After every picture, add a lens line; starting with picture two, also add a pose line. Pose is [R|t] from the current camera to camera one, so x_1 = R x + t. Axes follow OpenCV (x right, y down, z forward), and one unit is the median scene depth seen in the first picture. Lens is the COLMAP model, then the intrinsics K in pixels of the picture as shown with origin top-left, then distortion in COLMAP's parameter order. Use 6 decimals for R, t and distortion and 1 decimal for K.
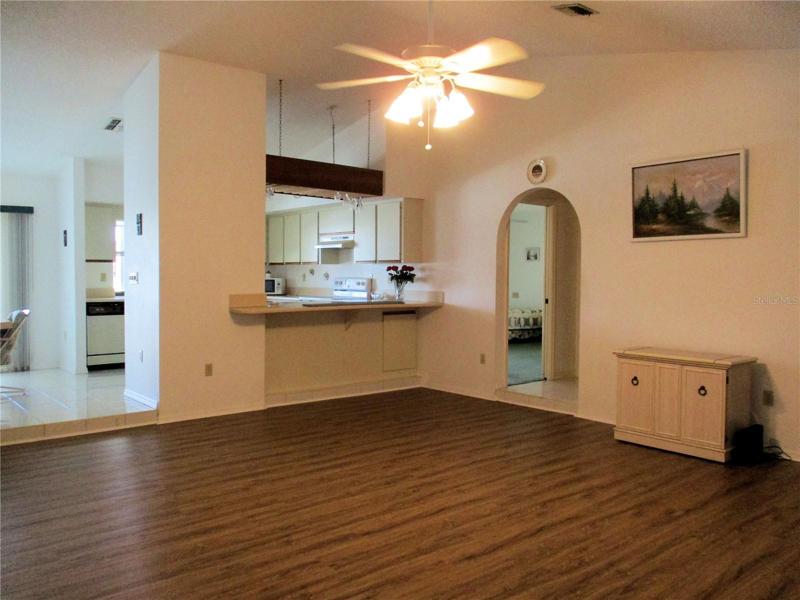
lens RADIAL K [[646.3, 0, 400.0], [0, 646.3, 300.0], [0, 0, 1]] dist [-0.008383, -0.006486]
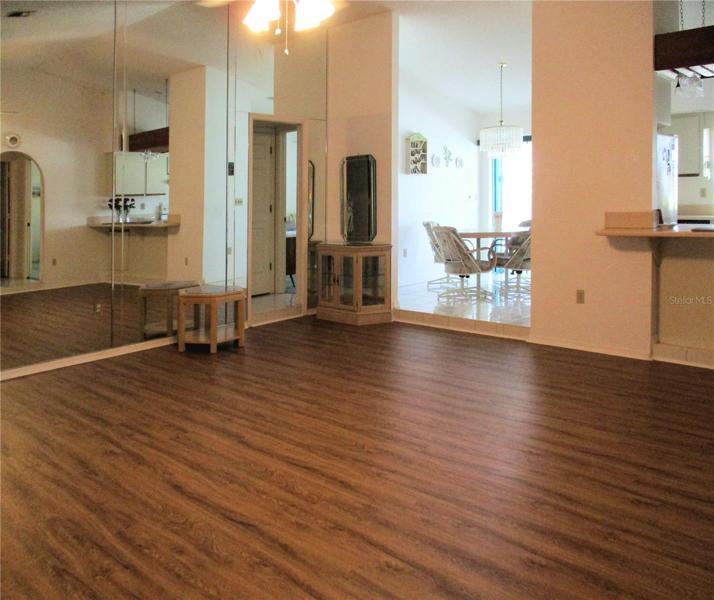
lens RADIAL K [[641.4, 0, 355.0], [0, 641.4, 280.4], [0, 0, 1]] dist [-0.013063, -0.006225]
pose [[0.123416, 0.118314, -0.985277, 0.669235], [-0.017763, 0.992971, 0.117013, -0.016042], [0.992196, 0.003060, 0.124650, 0.729776]]
